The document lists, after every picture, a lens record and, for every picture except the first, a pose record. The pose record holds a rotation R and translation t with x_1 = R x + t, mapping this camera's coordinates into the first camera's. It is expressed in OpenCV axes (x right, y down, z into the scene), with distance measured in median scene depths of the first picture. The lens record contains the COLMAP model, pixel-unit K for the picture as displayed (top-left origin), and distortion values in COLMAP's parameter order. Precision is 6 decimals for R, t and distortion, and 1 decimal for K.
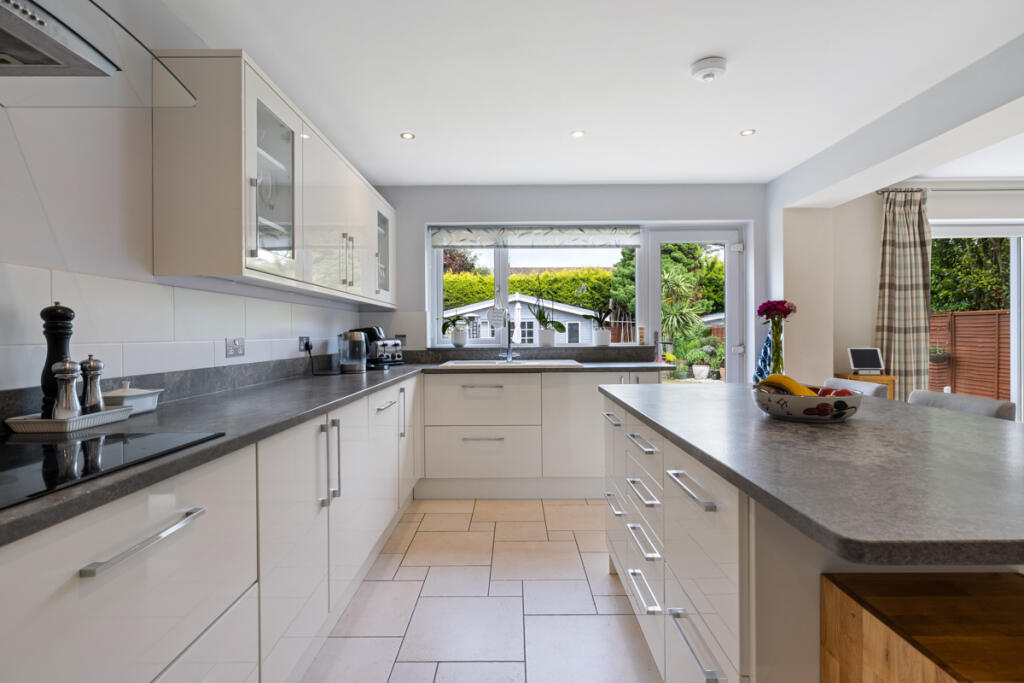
lens RADIAL K [[521.0, 0, 512.0], [0, 521.0, 341.5], [0, 0, 1]] dist [-0.002511, -0.000185]
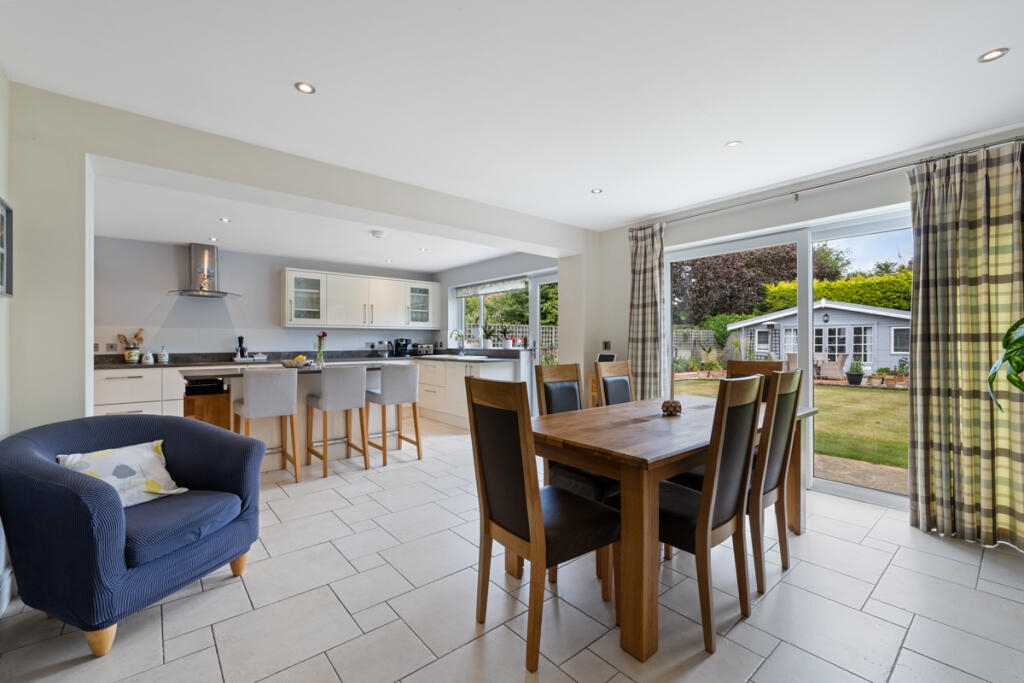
lens RADIAL K [[428.7, 0, 512.0], [0, 428.7, 341.5], [0, 0, 1]] dist [0.000803, 0.000061]
pose [[0.641049, 0.007653, -0.767462, 1.310290], [-0.014014, 0.999900, -0.001736, -0.015415], [0.767372, 0.011868, 0.641092, 0.113931]]
